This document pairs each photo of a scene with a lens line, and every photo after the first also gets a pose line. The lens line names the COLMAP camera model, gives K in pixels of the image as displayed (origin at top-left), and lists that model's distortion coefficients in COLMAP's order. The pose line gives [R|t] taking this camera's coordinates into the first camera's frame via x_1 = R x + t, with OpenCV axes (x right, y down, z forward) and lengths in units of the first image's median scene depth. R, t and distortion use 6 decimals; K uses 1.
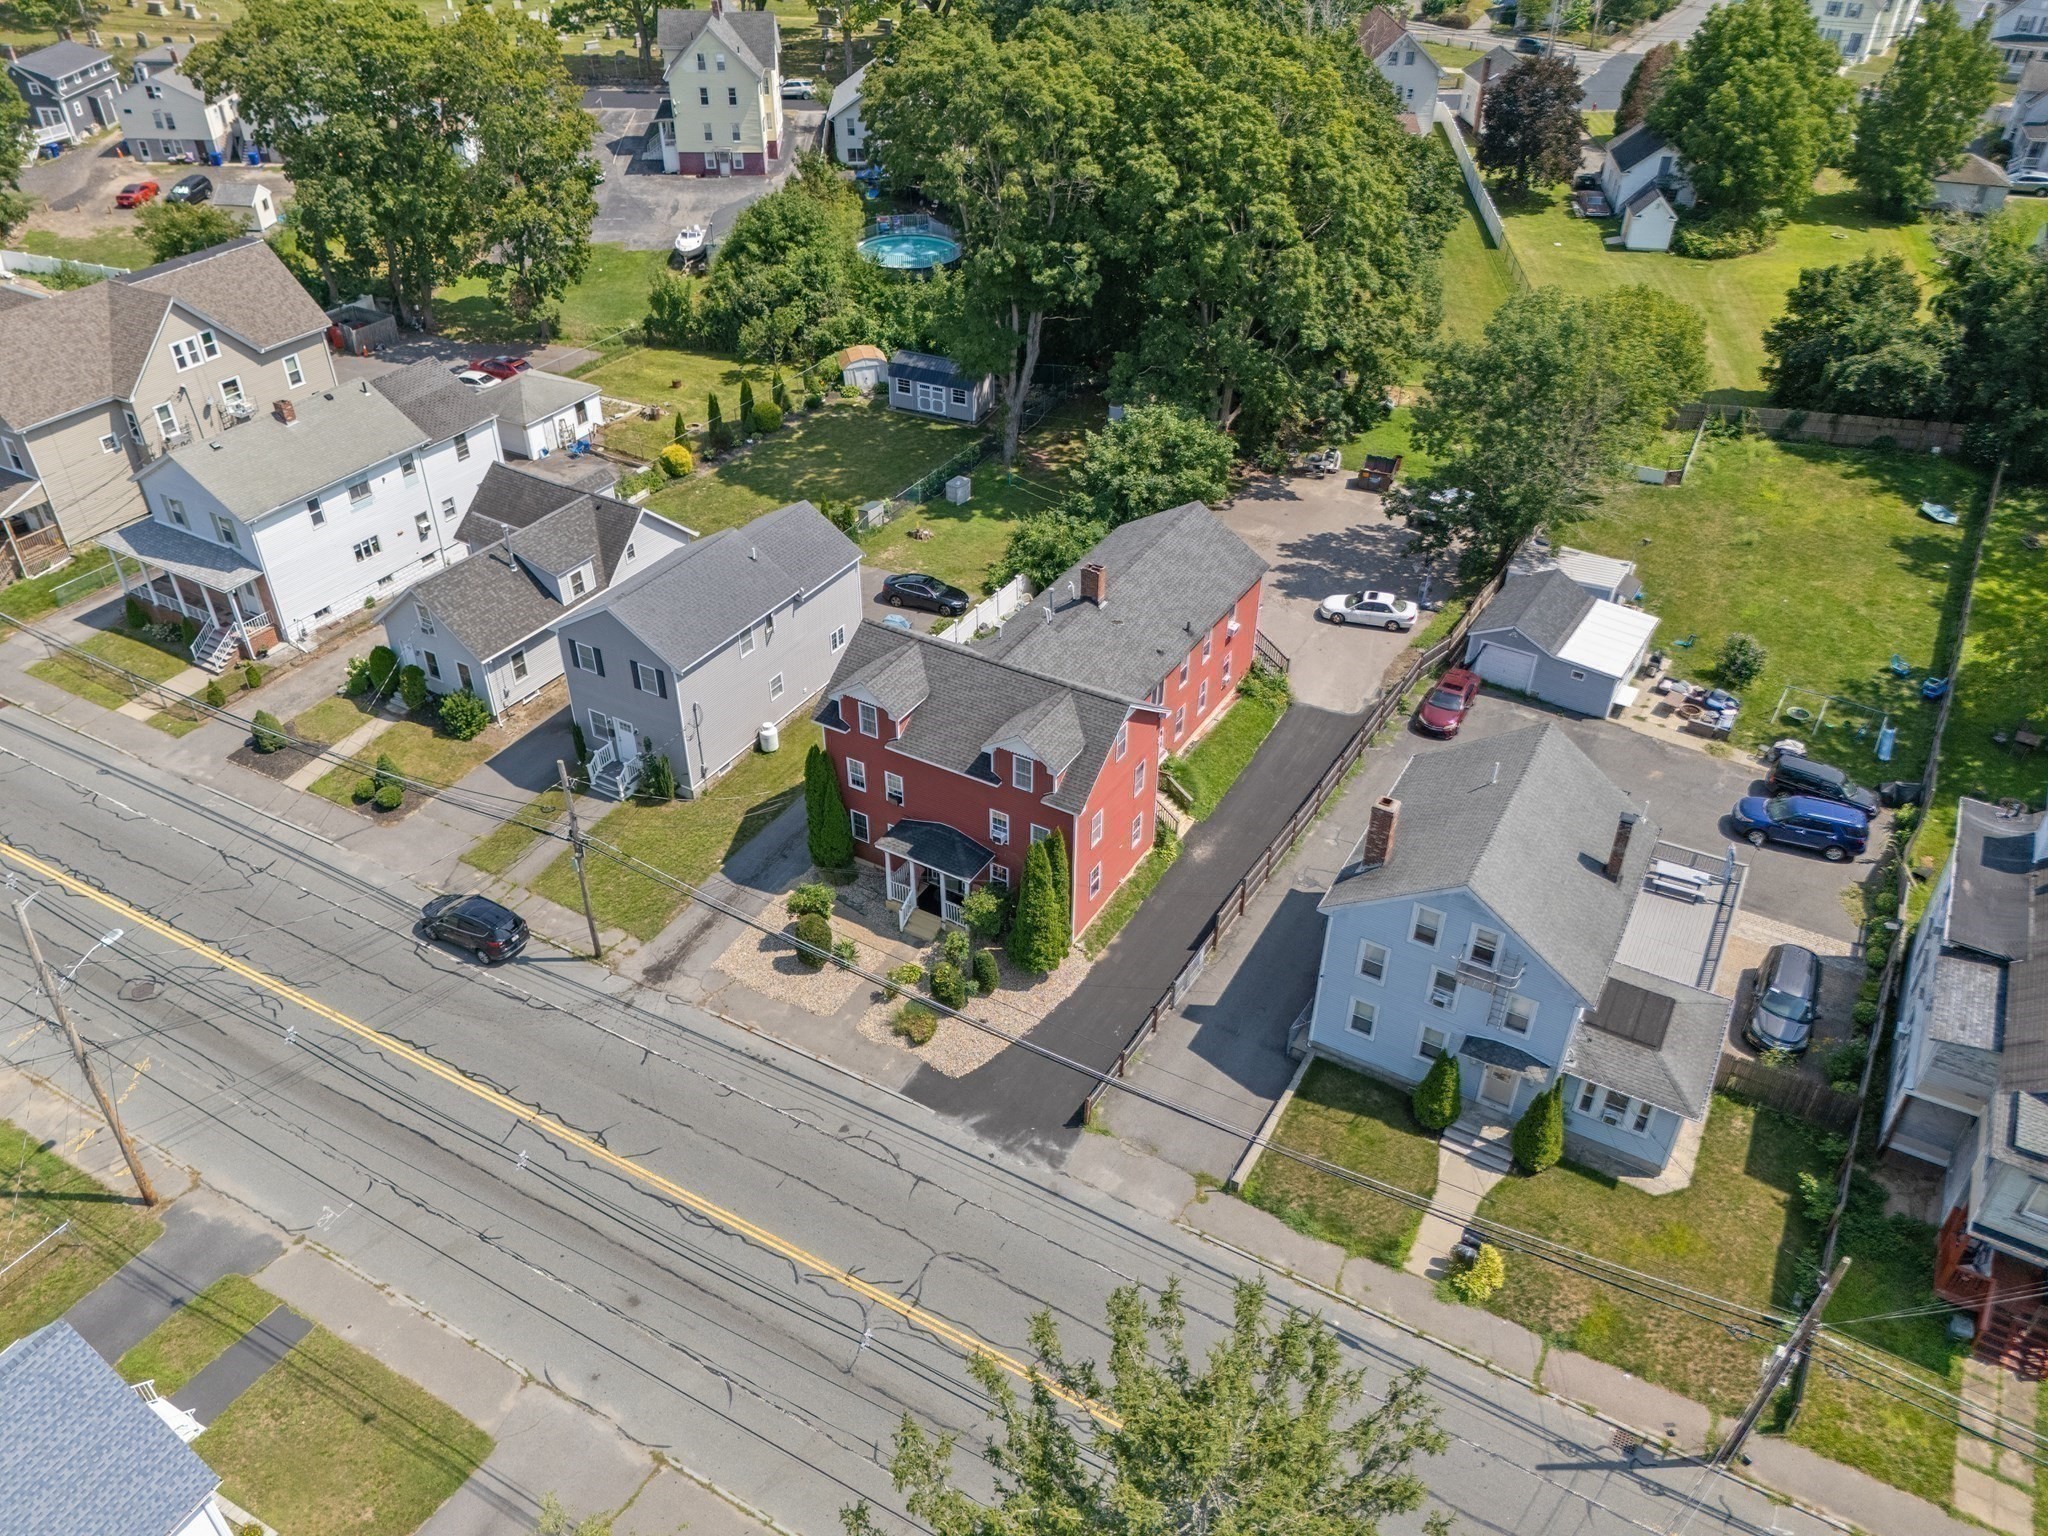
lens RADIAL K [[1518.3, 0, 1025.8], [0, 1518.3, 756.8], [0, 0, 1]] dist [0.059940, -0.055130]
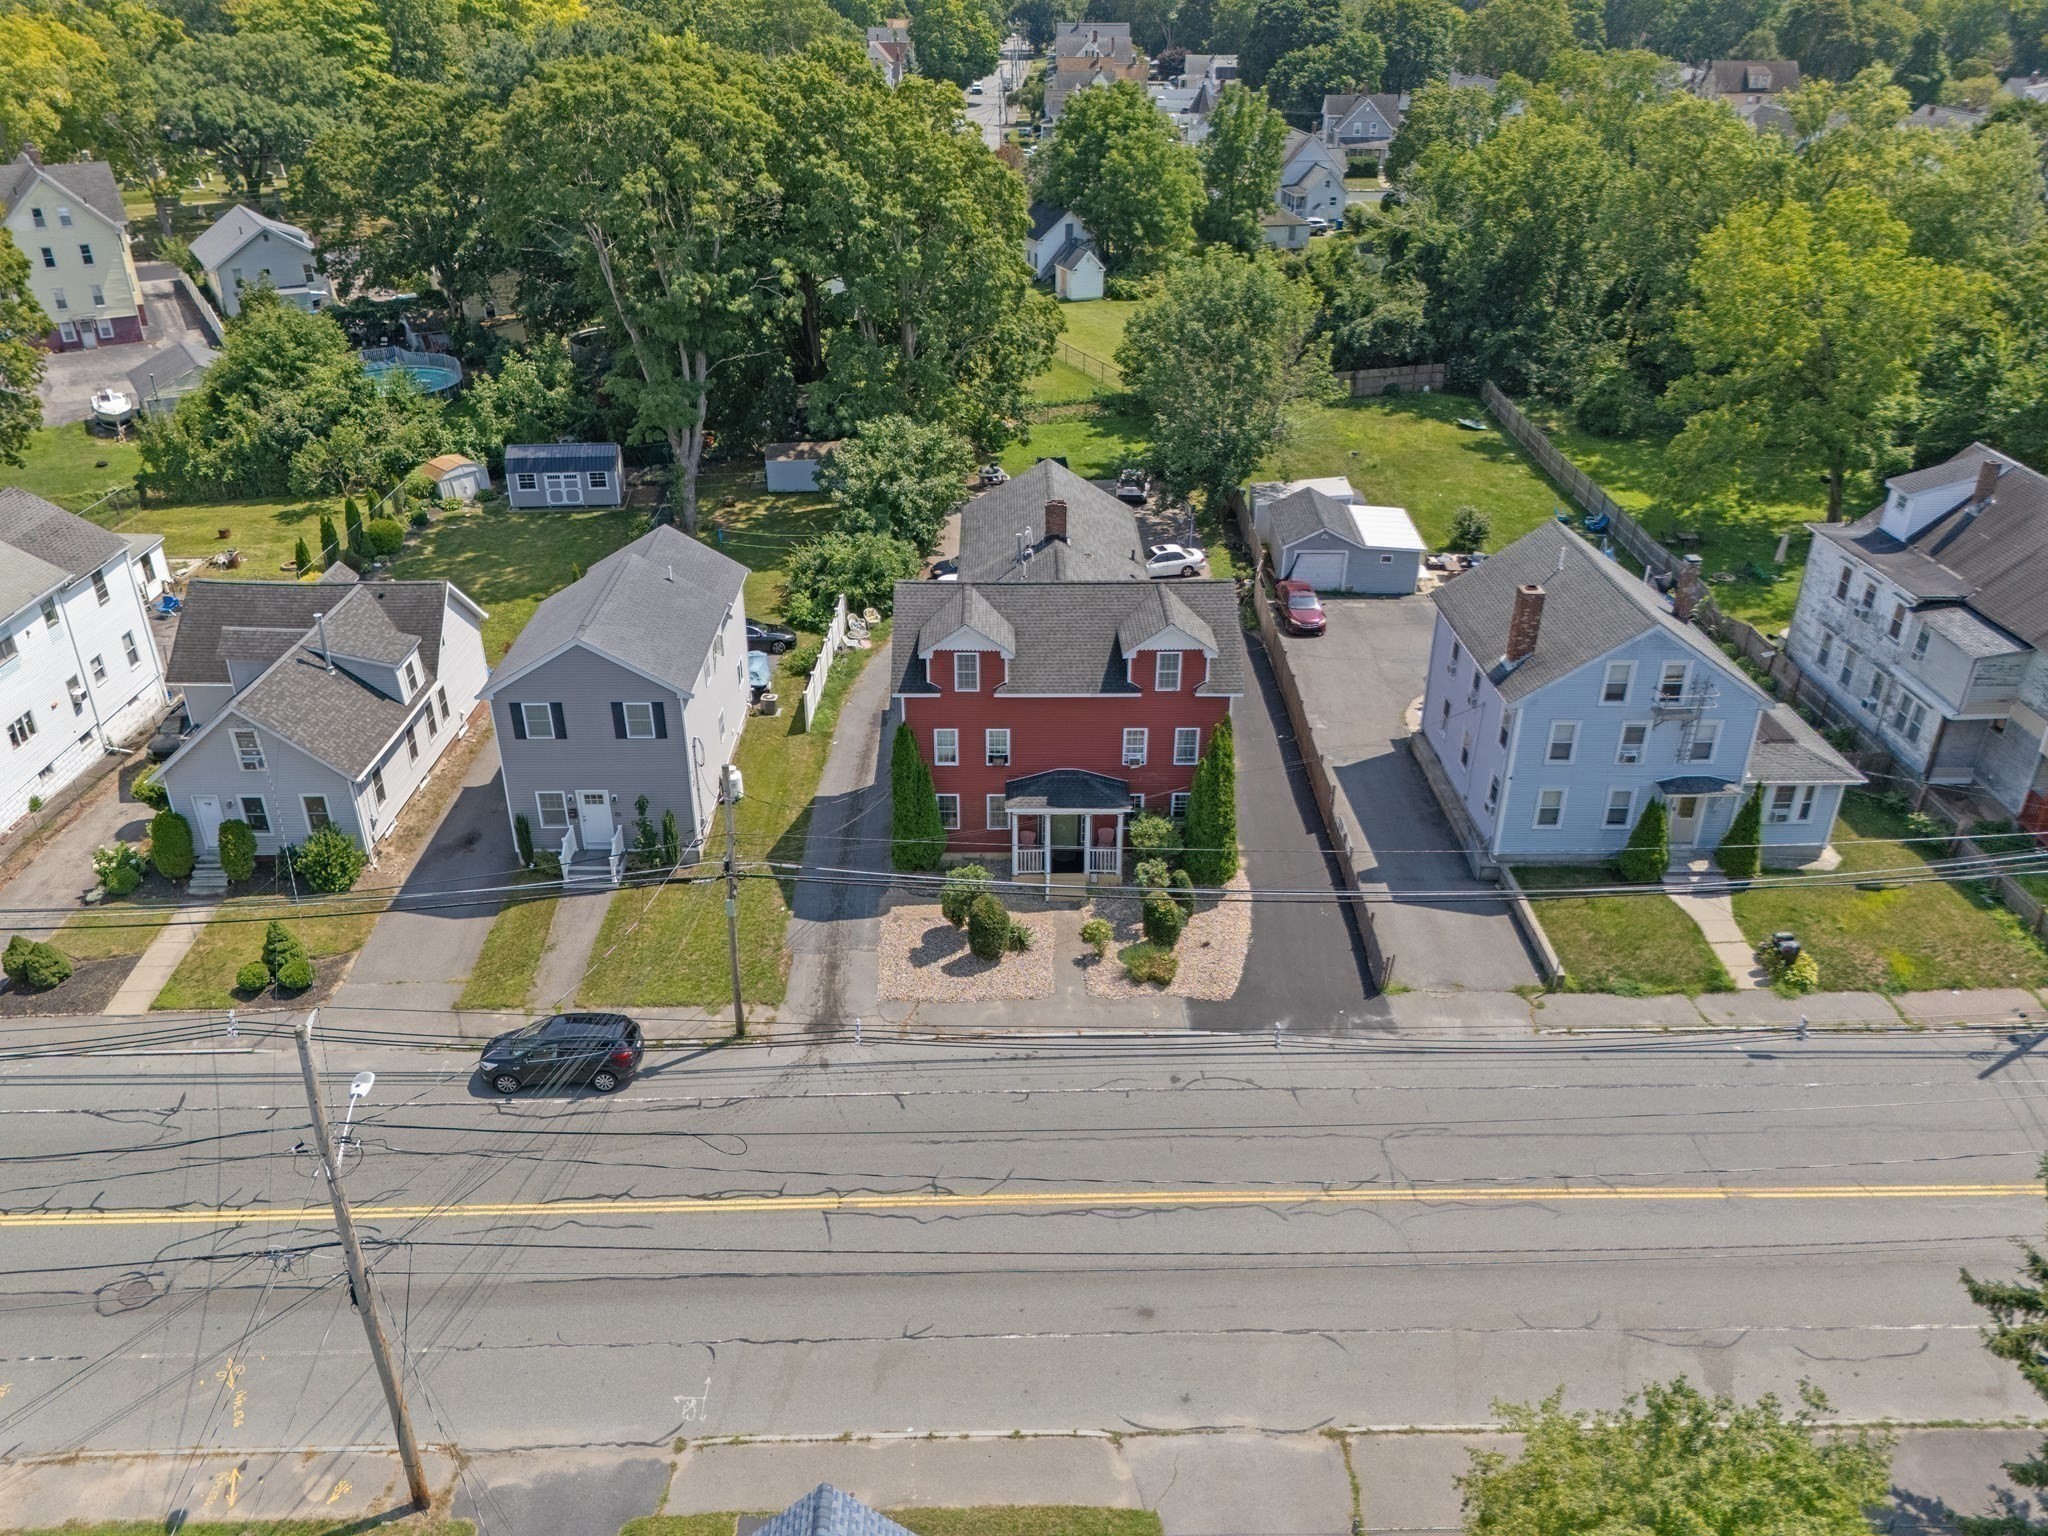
lens RADIAL K [[1518.3, 0, 1025.8], [0, 1518.3, 756.8], [0, 0, 1]] dist [0.059940, -0.055130]
pose [[0.860010, -0.242376, 0.449041, -0.347487], [0.298224, 0.952800, -0.056876, 0.060128], [-0.414060, 0.182829, 0.891699, 0.148154]]
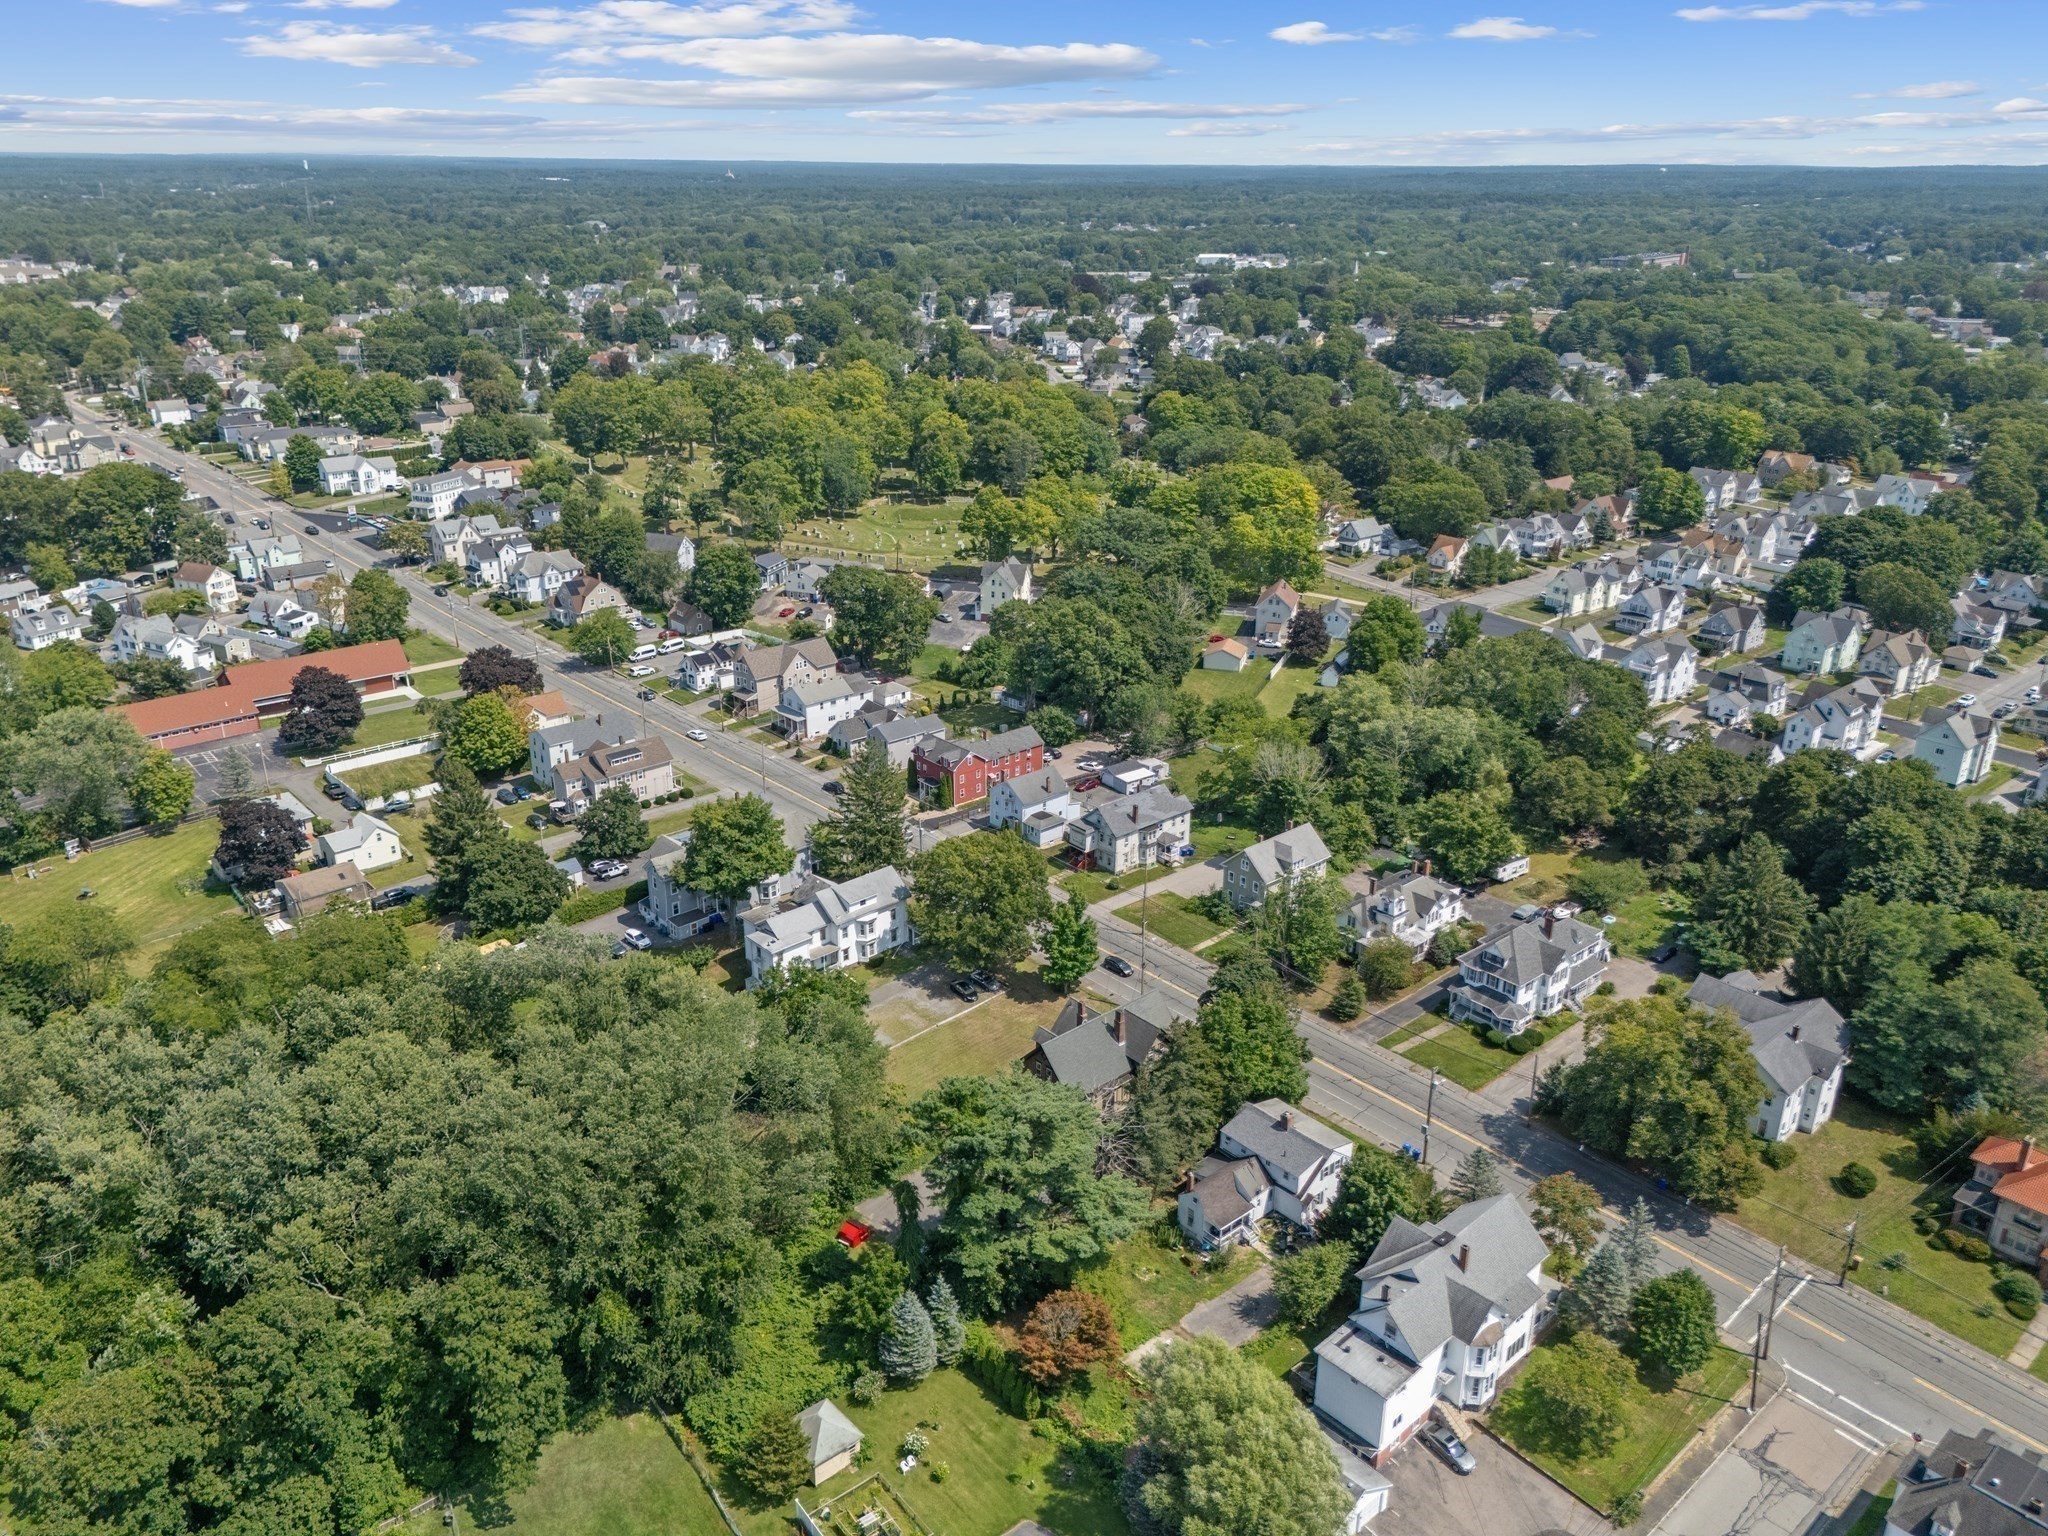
lens RADIAL K [[1518.3, 0, 1025.8], [0, 1518.3, 756.8], [0, 0, 1]] dist [0.059940, -0.055130]
pose [[0.948361, 0.116698, -0.294946, 1.111448], [-0.186111, 0.957698, -0.219492, 0.672900], [0.256855, 0.263051, 0.929962, -2.277100]]
